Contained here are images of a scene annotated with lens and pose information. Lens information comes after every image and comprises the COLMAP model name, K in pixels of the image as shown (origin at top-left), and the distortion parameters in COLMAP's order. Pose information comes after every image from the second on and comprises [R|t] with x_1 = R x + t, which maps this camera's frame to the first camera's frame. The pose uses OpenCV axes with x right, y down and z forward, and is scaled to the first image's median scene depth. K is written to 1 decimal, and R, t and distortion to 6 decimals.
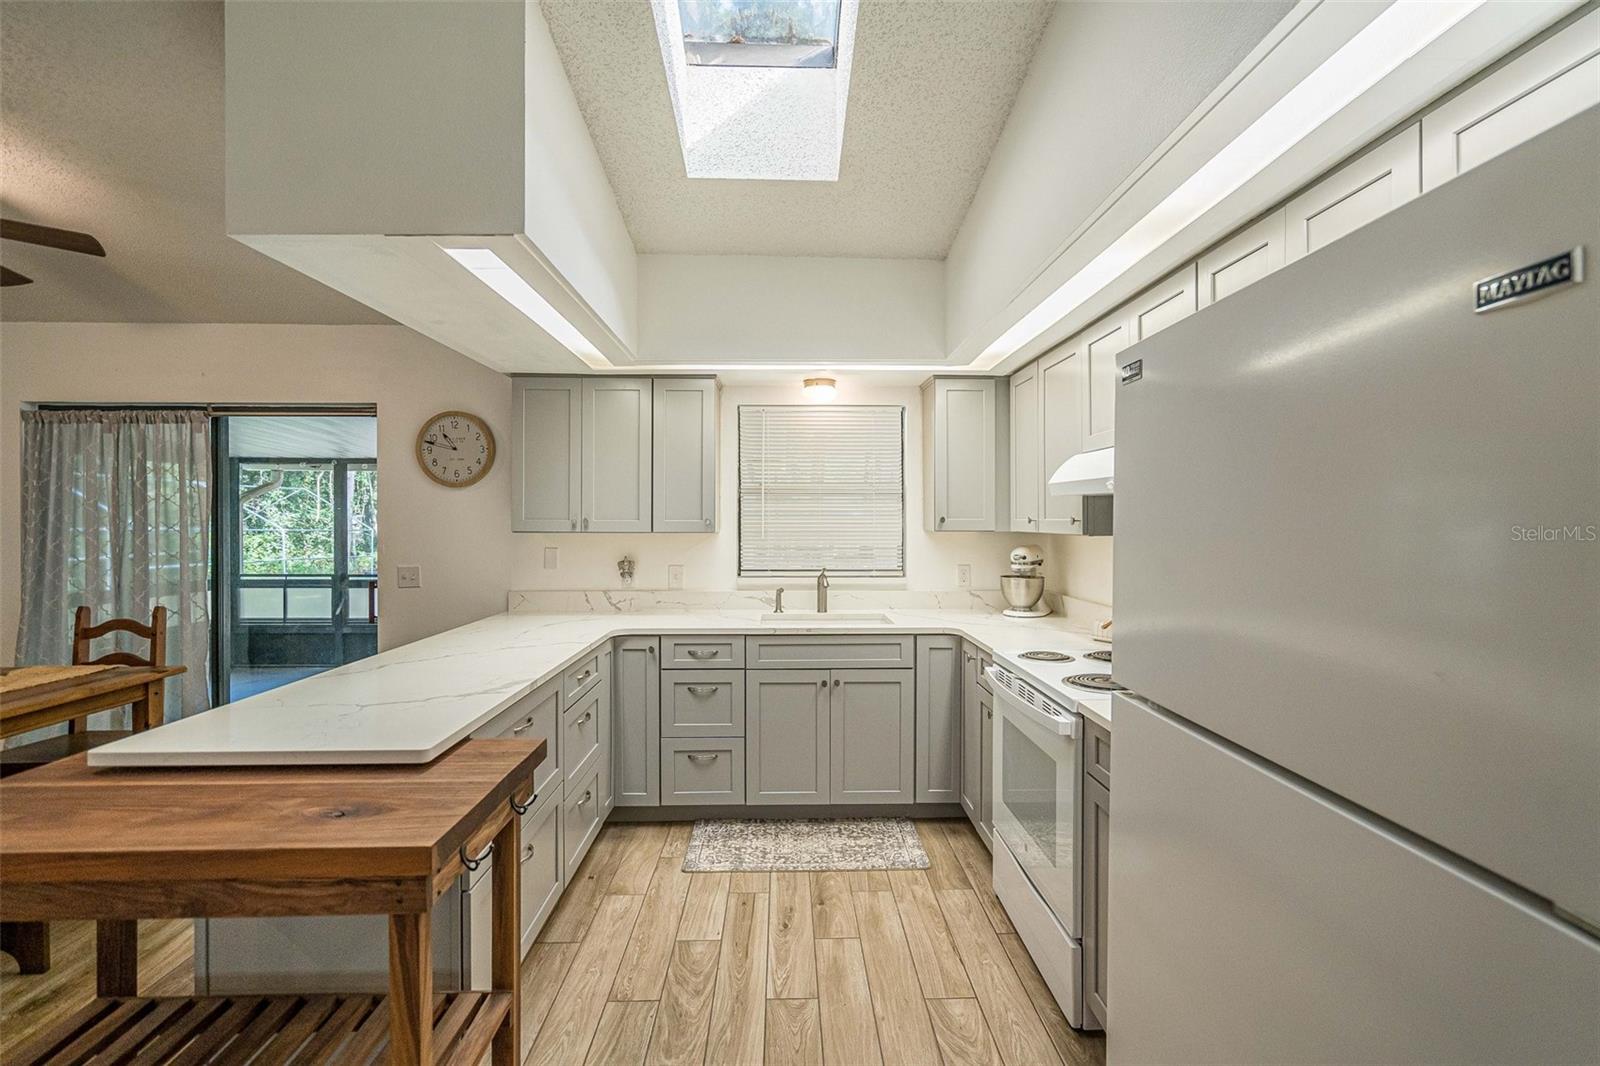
lens RADIAL K [[727.7, 0, 792.5], [0, 727.7, 528.5], [0, 0, 1]] dist [0.005270, 0.000547]
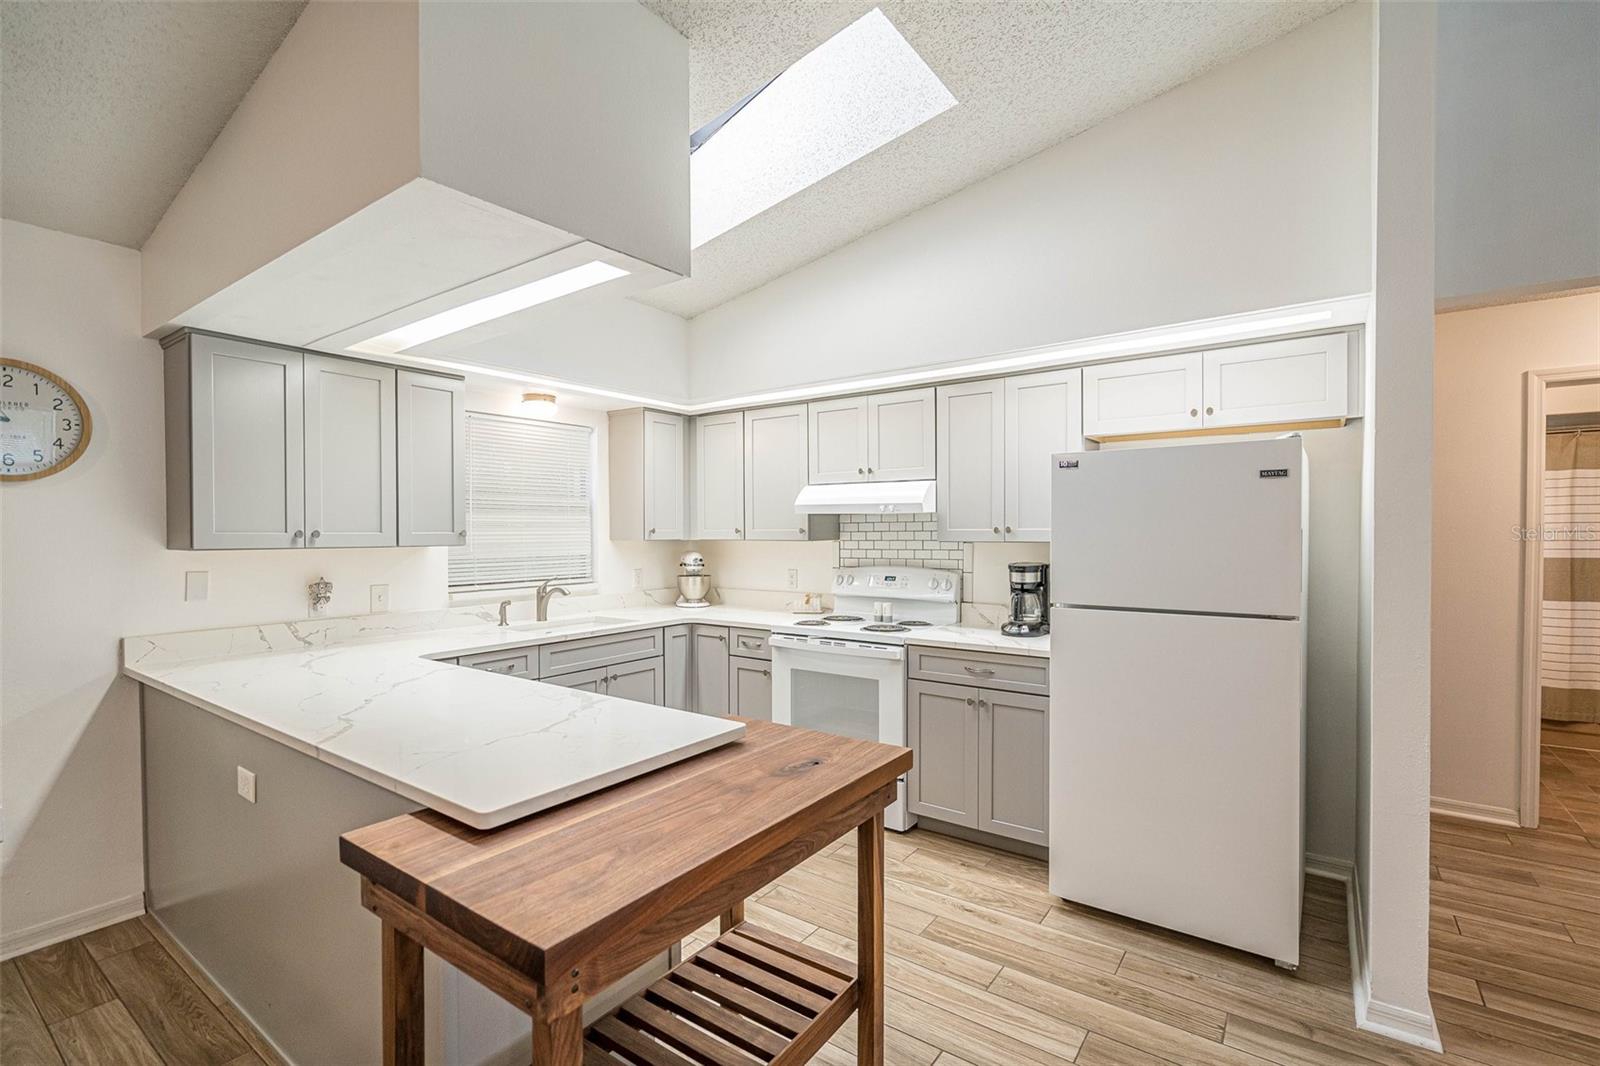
lens RADIAL K [[727.7, 0, 806.0], [0, 727.7, 542.2], [0, 0, 1]] dist [0.005270, 0.000547]
pose [[0.601918, -0.017037, 0.798376, -0.558632], [0.013411, 0.999847, 0.011226, -0.002731], [-0.798446, 0.003950, 0.602054, 0.083626]]
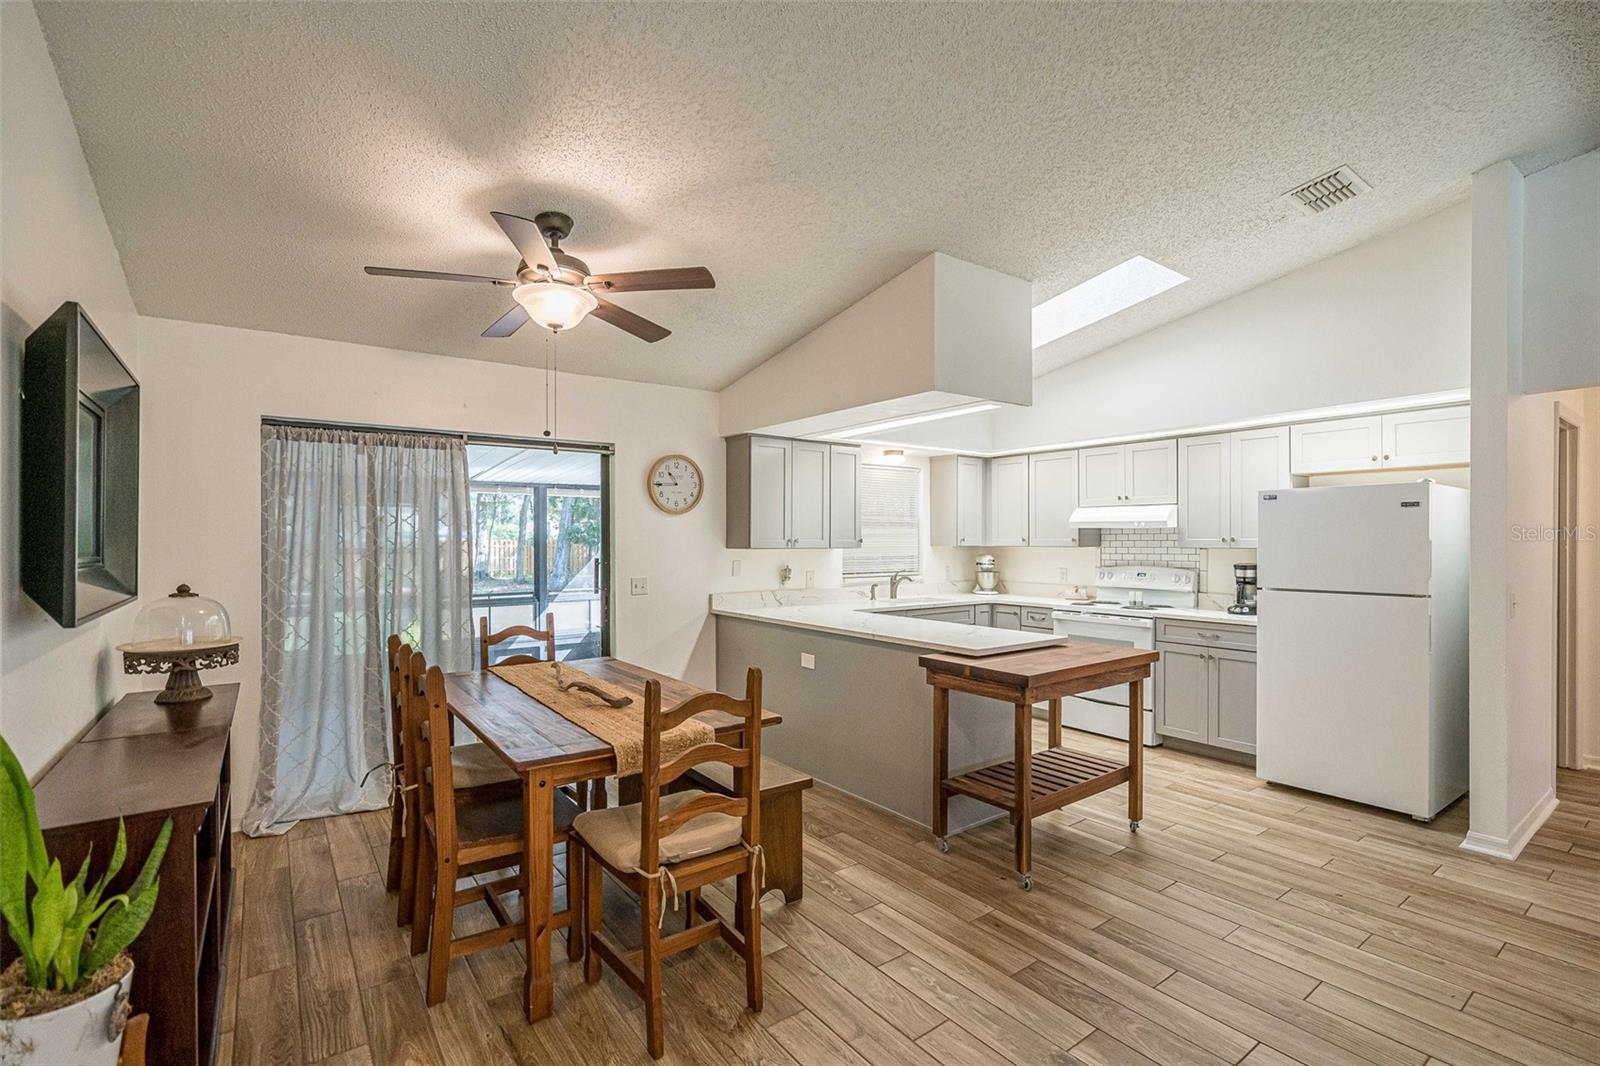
lens RADIAL K [[727.7, 0, 818.5], [0, 727.7, 542.7], [0, 0, 1]] dist [0.005270, 0.000547]
pose [[0.806880, -0.004527, 0.590698, -1.023558], [0.008358, 0.999958, -0.003753, -0.000705], [-0.590657, 0.007966, 0.806884, -0.171786]]
